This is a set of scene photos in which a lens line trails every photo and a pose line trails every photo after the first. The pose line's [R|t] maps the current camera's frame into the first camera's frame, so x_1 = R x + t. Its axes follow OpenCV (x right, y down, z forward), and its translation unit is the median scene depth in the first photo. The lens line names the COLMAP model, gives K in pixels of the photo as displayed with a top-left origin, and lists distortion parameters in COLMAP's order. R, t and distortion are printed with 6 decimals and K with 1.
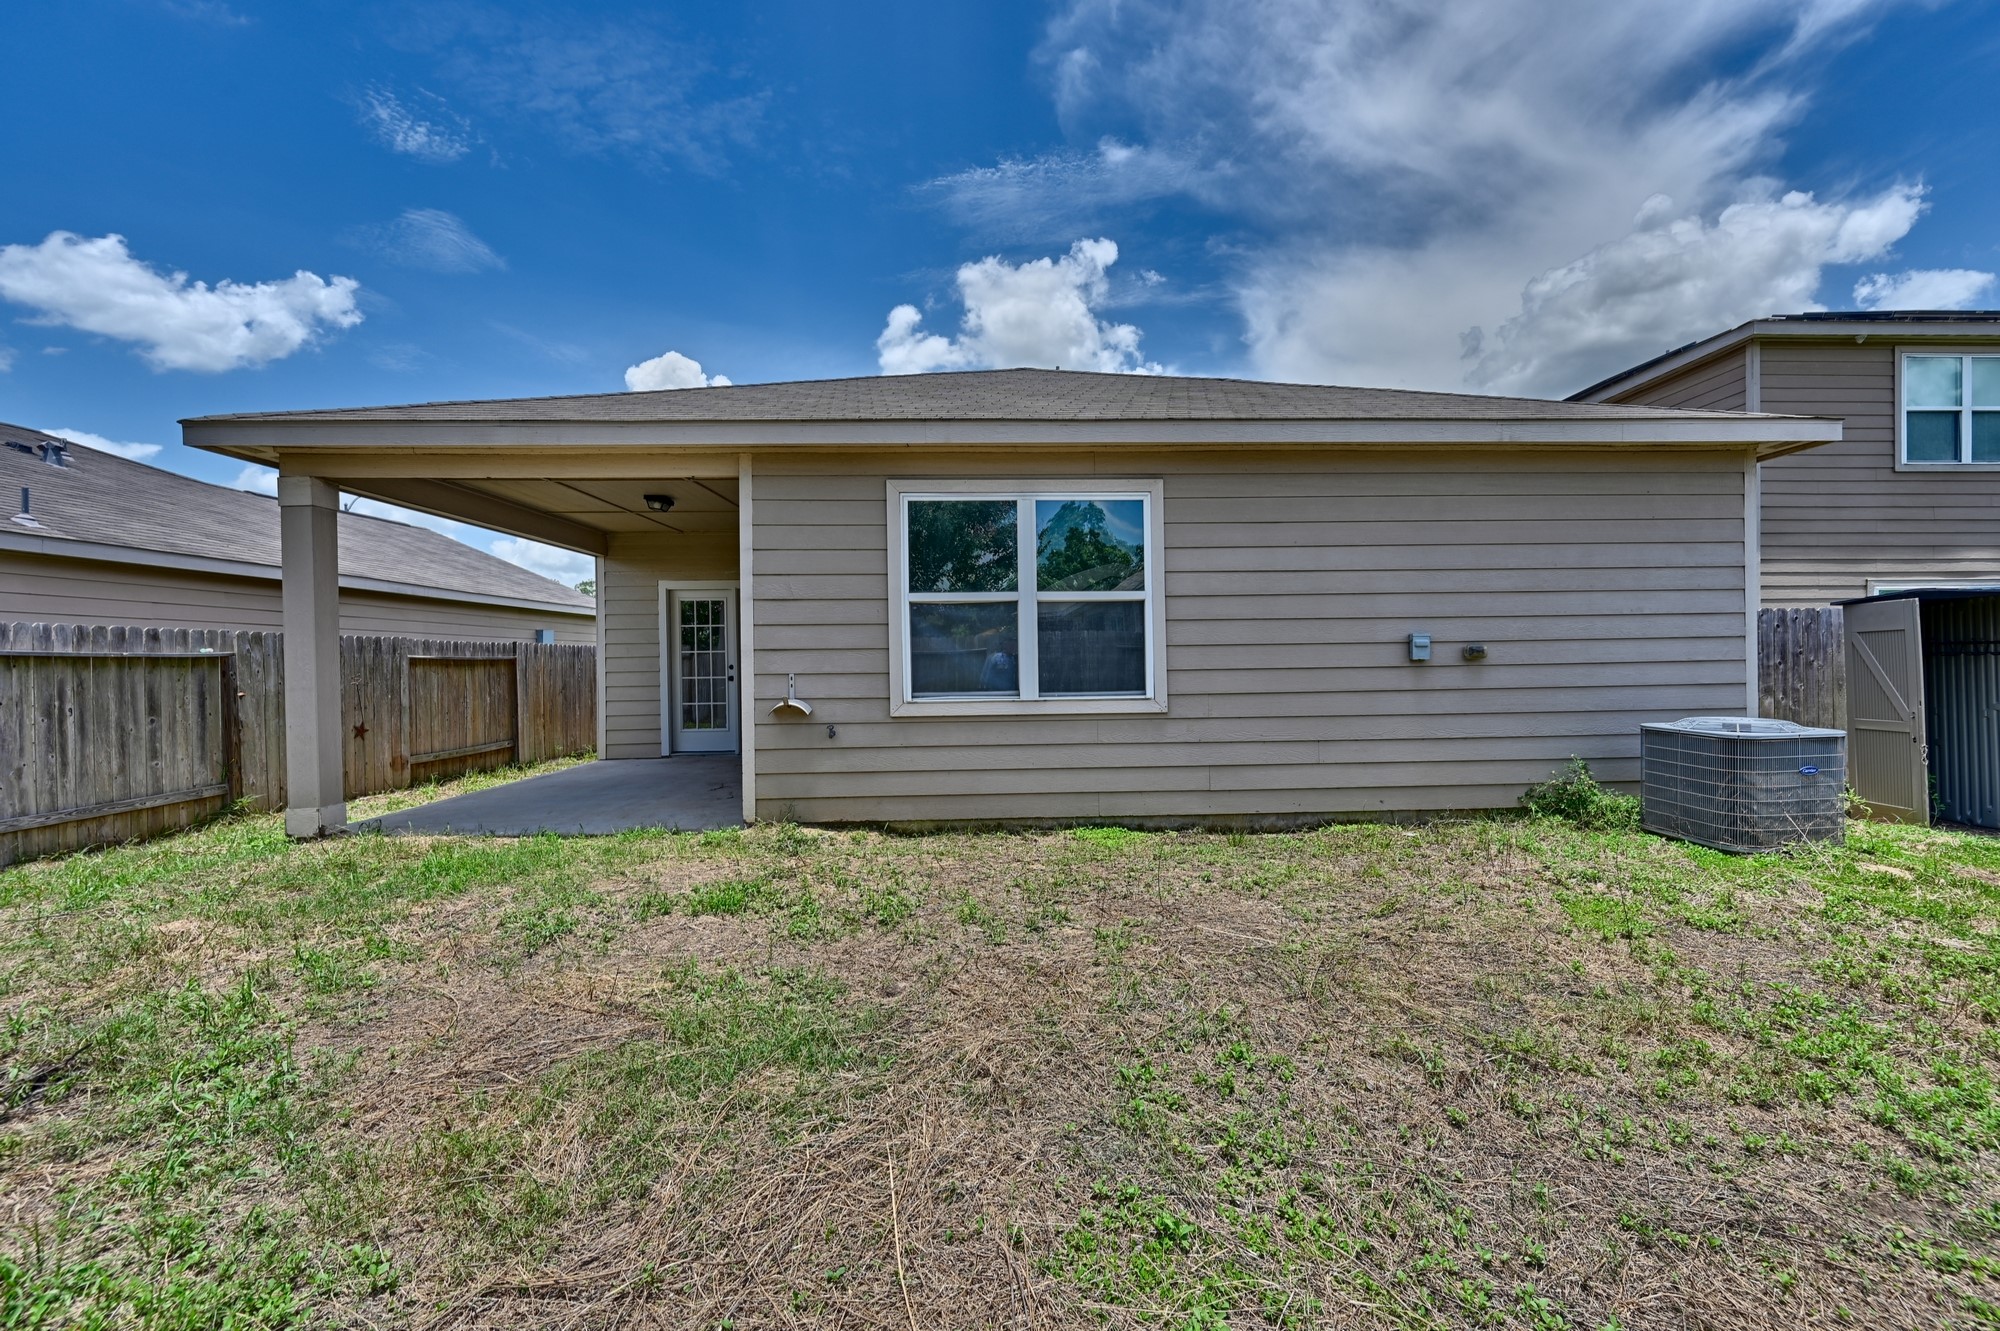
lens RADIAL K [[802.0, 0, 1013.8], [0, 802.0, 666.2], [0, 0, 1]] dist [0.004641, -0.000331]
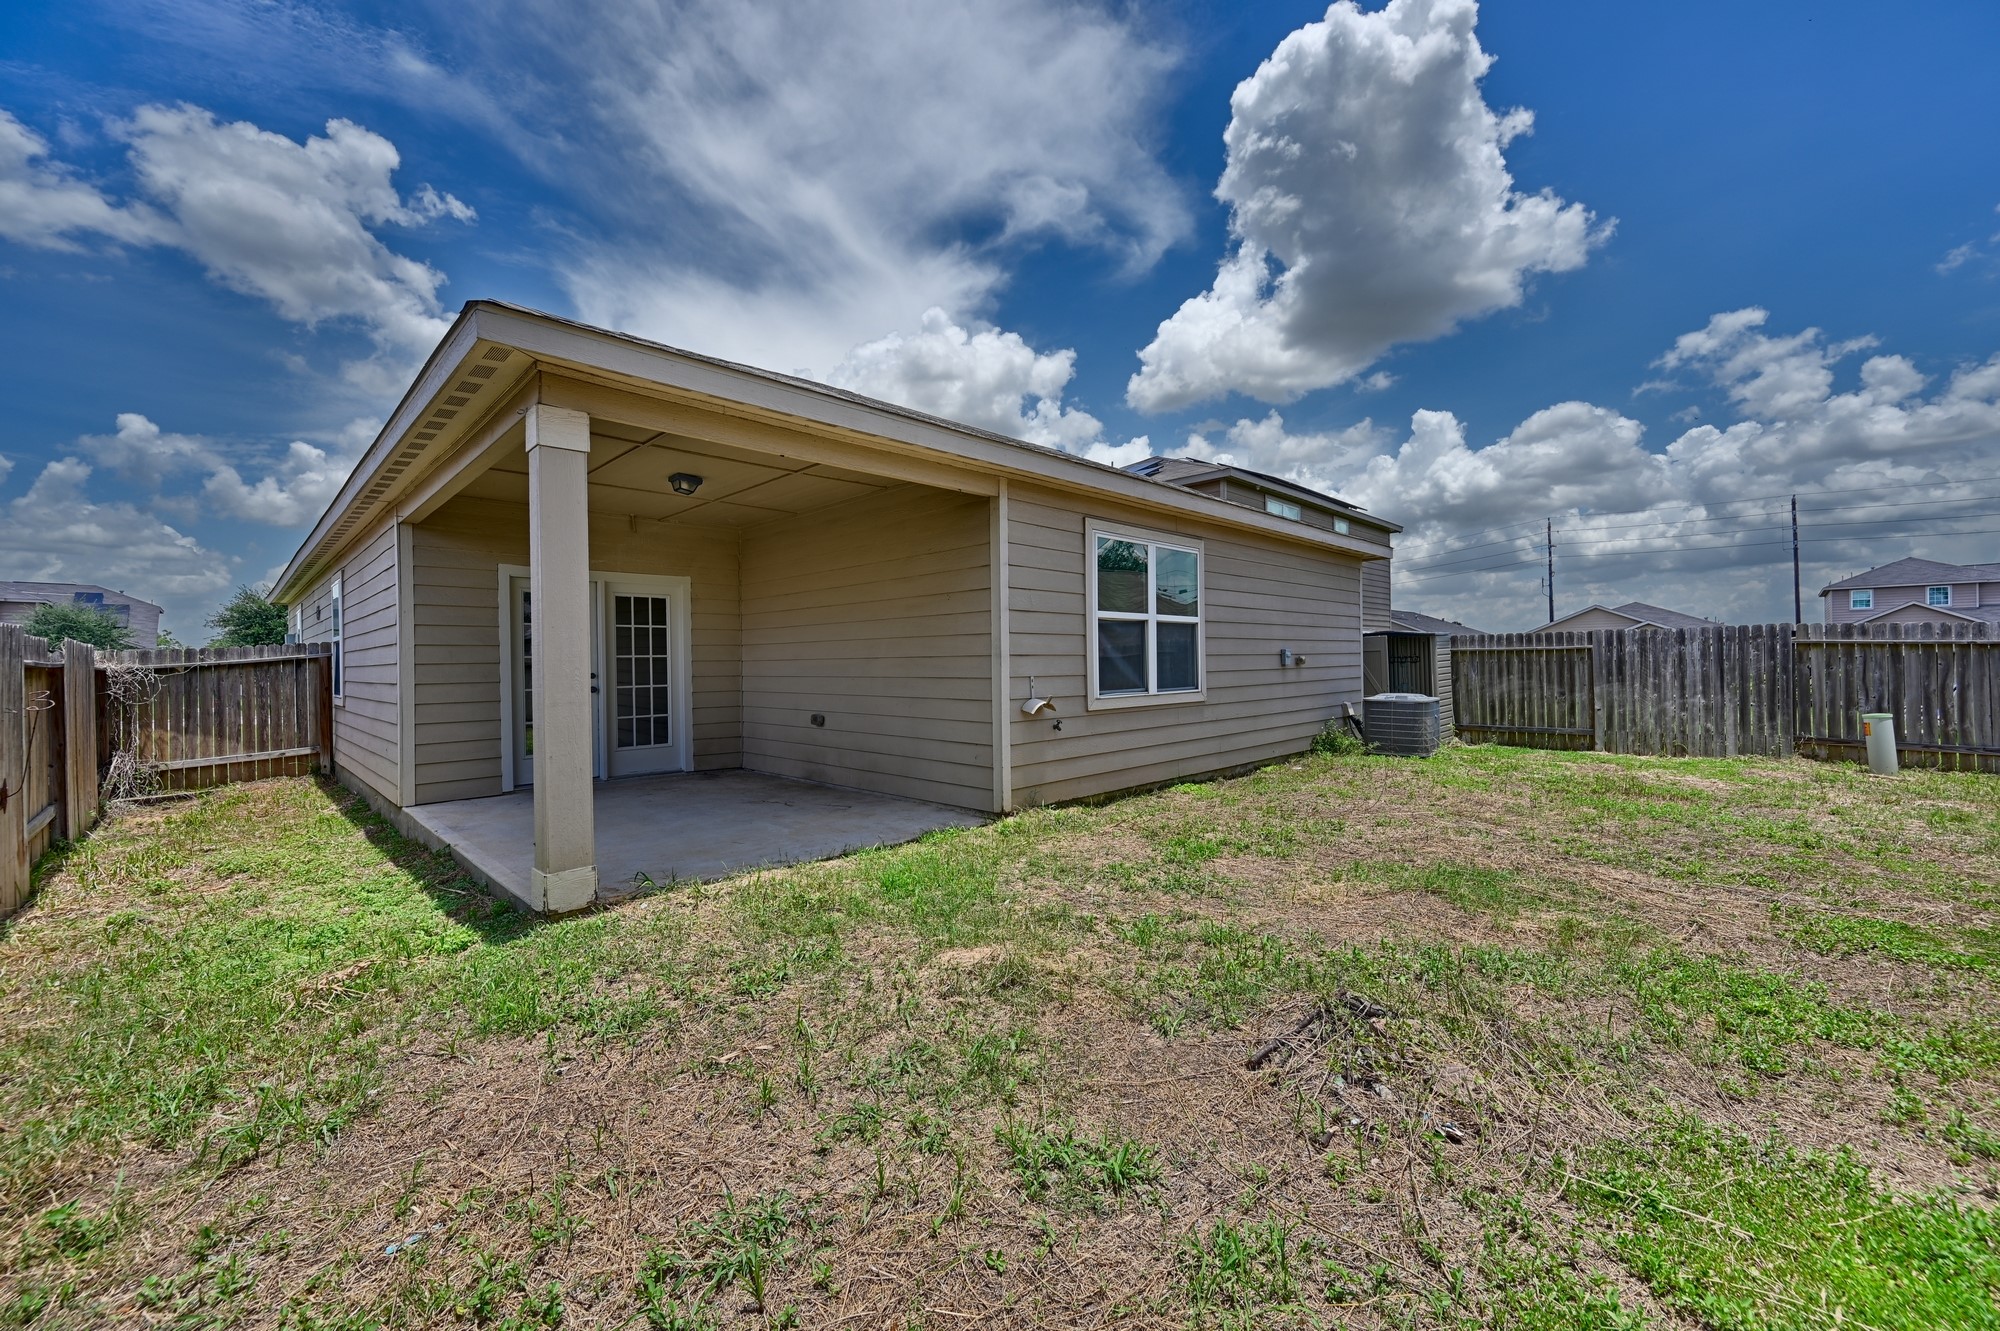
lens RADIAL K [[802.0, 0, 984.5], [0, 802.0, 655.9], [0, 0, 1]] dist [0.004641, -0.000331]
pose [[0.732316, 0.008001, 0.680918, -0.662567], [0.009542, 0.999712, -0.022009, 0.002678], [-0.680898, 0.022615, 0.732029, 0.128580]]
